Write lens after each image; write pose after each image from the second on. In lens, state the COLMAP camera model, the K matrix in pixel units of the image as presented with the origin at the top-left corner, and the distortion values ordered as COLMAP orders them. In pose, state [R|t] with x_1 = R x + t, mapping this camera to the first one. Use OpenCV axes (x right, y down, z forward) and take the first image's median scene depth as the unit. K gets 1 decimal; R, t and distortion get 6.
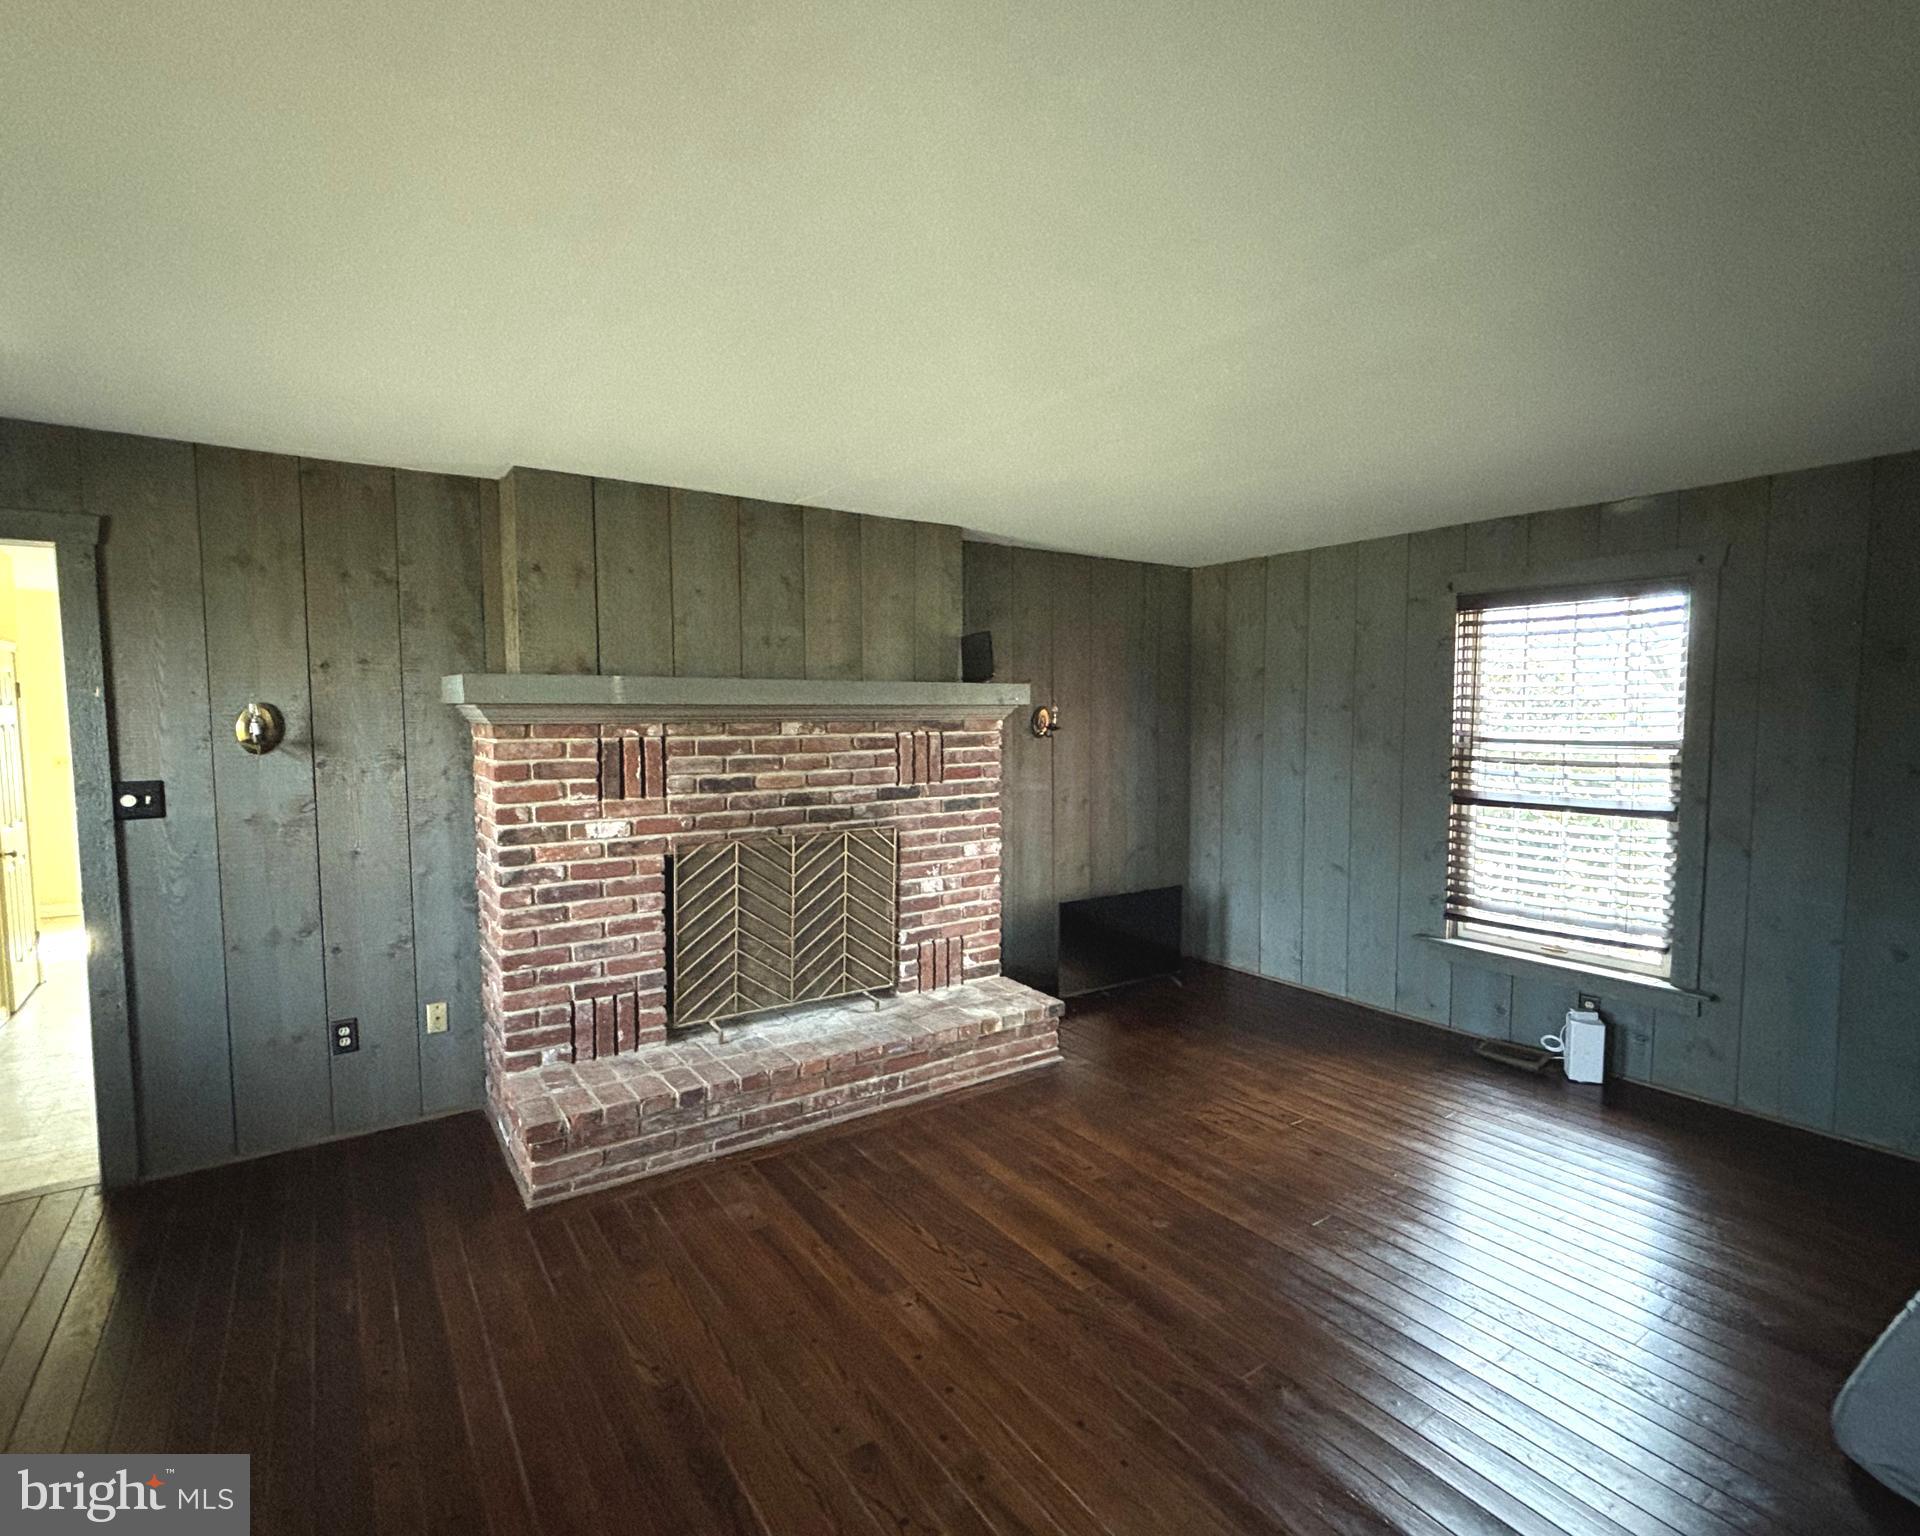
lens RADIAL K [[933.0, 0, 955.0], [0, 933.0, 770.8], [0, 0, 1]] dist [0.002931, -0.005018]
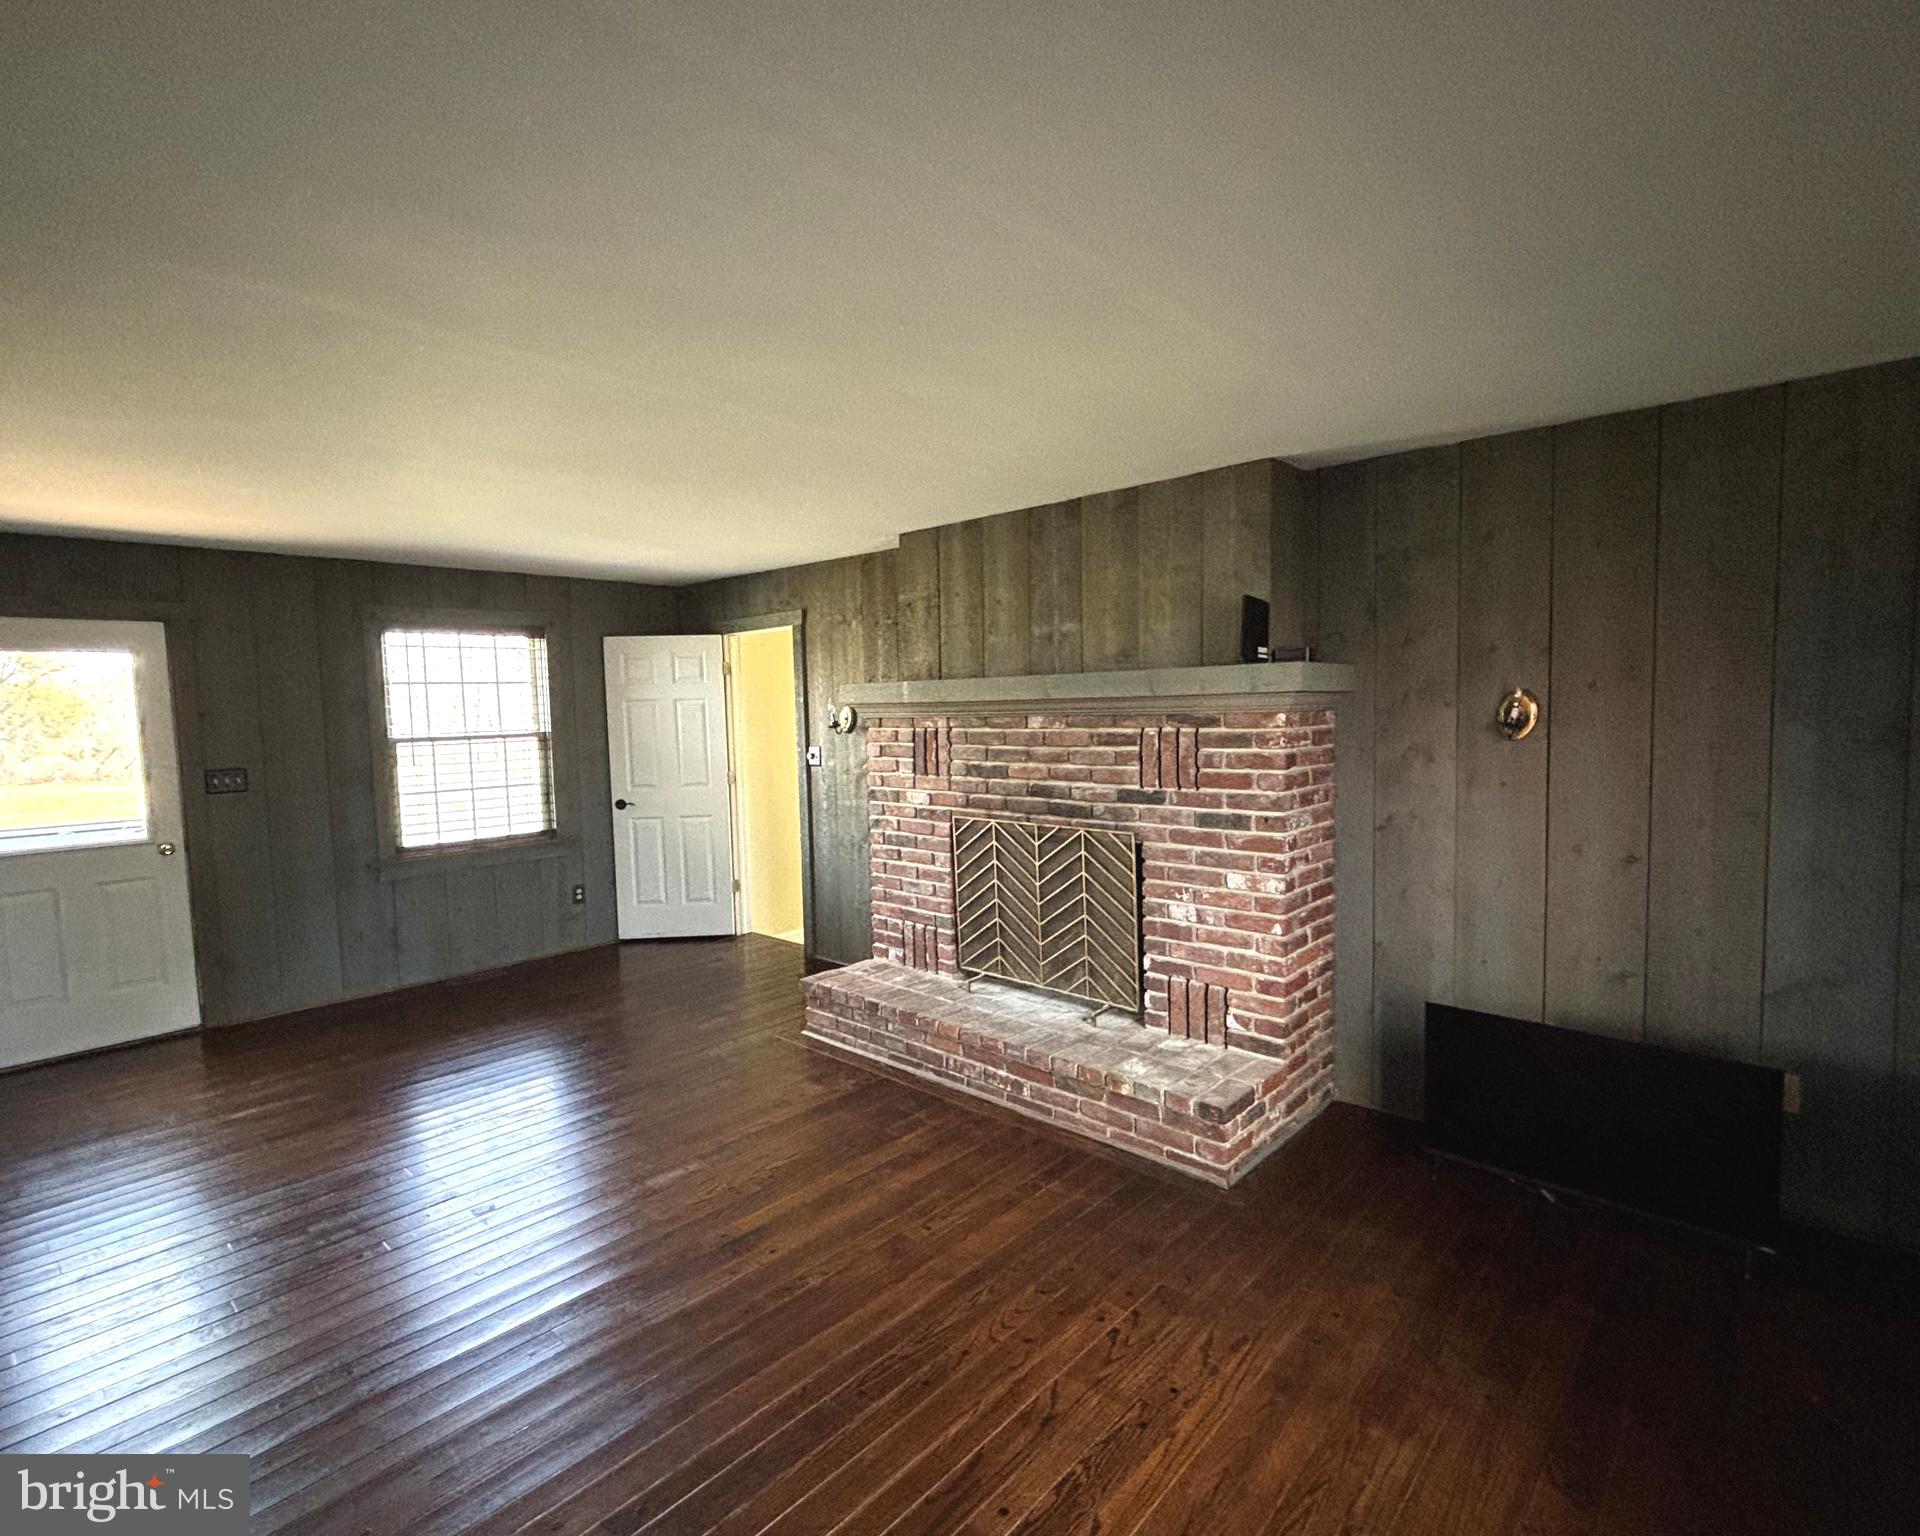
lens RADIAL K [[933.0, 0, 954.1], [0, 933.0, 769.1], [0, 0, 1]] dist [0.002931, -0.005018]
pose [[0.206596, 0.064928, -0.976270, 0.780068], [-0.041634, 0.997475, 0.057528, -0.046562], [0.977540, 0.028760, 0.208778, 0.658726]]
